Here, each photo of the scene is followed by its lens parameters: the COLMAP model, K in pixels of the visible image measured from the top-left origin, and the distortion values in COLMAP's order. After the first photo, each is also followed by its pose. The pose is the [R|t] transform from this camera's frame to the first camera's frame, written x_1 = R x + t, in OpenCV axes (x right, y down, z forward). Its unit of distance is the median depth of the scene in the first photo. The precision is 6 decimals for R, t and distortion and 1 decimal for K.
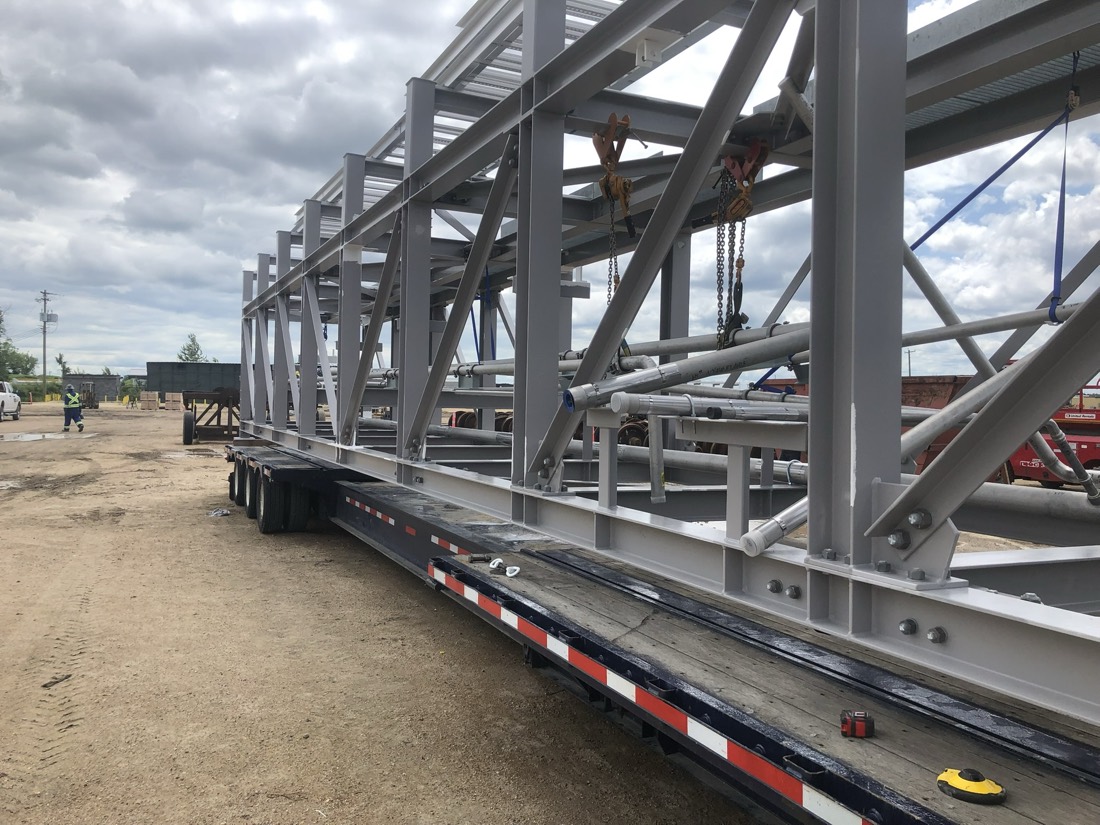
lens RADIAL K [[889.1, 0, 550.3], [0, 889.1, 412.6], [0, 0, 1]] dist [0.014582, 0.003077]
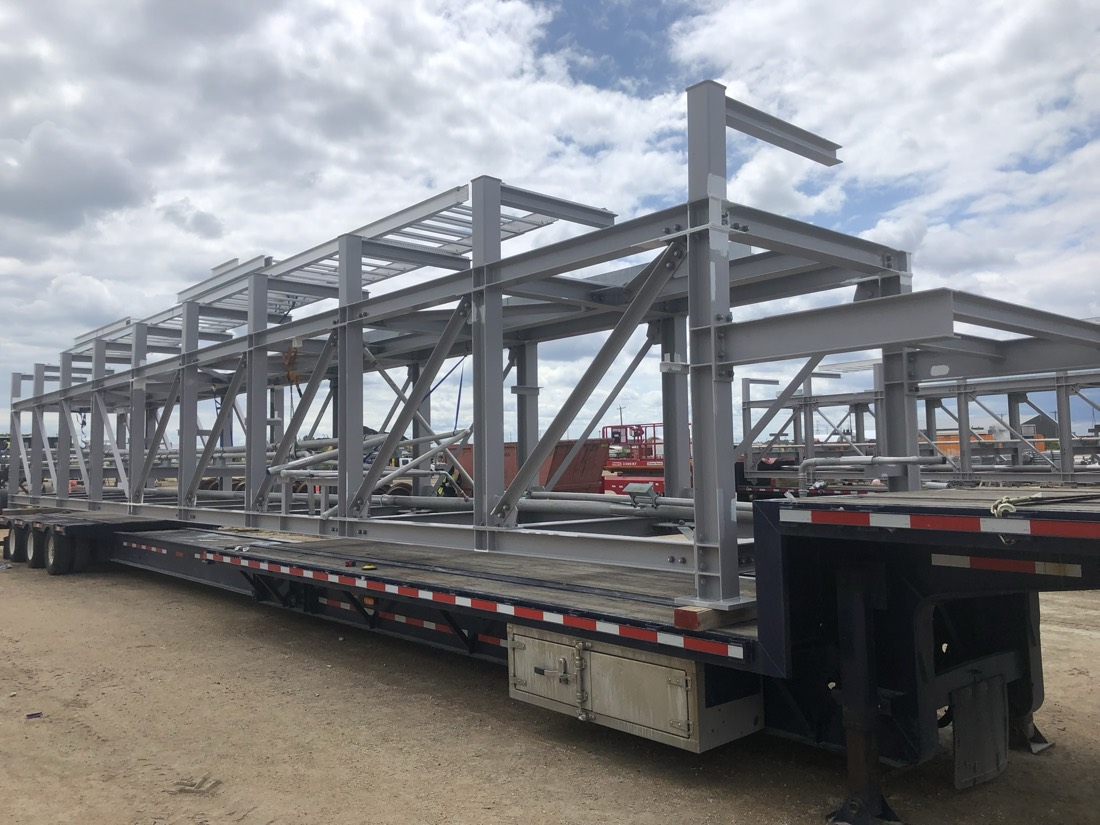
lens RADIAL K [[889.1, 0, 551.7], [0, 889.1, 403.4], [0, 0, 1]] dist [0.014582, 0.003077]
pose [[0.958008, -0.019288, 0.286092, 0.034431], [0.040762, 0.996763, -0.069296, -0.001237], [-0.283830, 0.078047, 0.955693, -0.792137]]
